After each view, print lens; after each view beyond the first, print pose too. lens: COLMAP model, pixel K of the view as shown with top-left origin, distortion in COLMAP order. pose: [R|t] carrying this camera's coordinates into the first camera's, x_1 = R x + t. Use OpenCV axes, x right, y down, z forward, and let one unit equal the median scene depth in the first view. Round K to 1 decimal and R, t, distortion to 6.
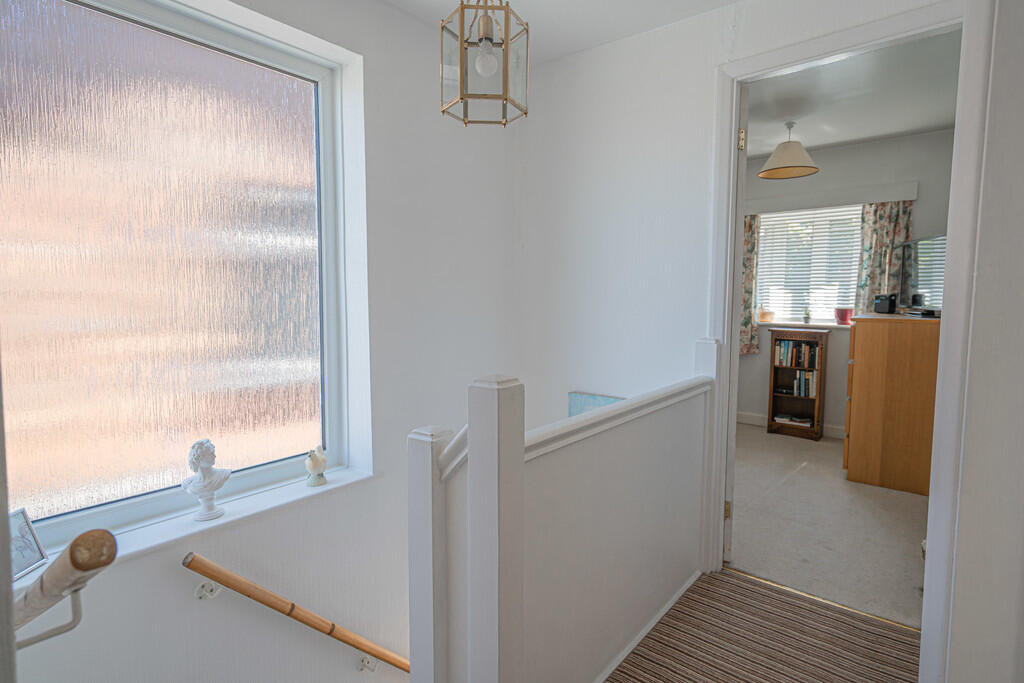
lens RADIAL K [[533.8, 0, 513.9], [0, 533.8, 336.4], [0, 0, 1]] dist [0.021758, 0.000210]
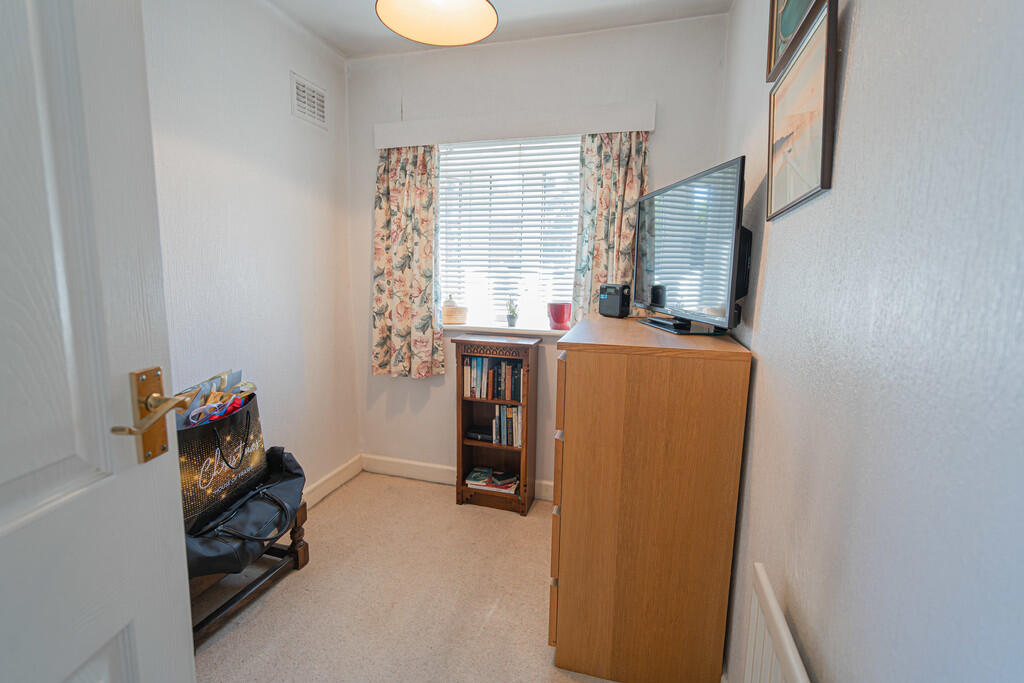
lens RADIAL K [[469.9, 0, 510.8], [0, 469.9, 337.5], [0, 0, 1]] dist [-0.004763, -0.000083]
pose [[0.916986, -0.045114, 0.396361, 0.347239], [0.017890, 0.997236, 0.072115, -0.055214], [-0.398519, -0.059038, 0.915258, 0.525018]]
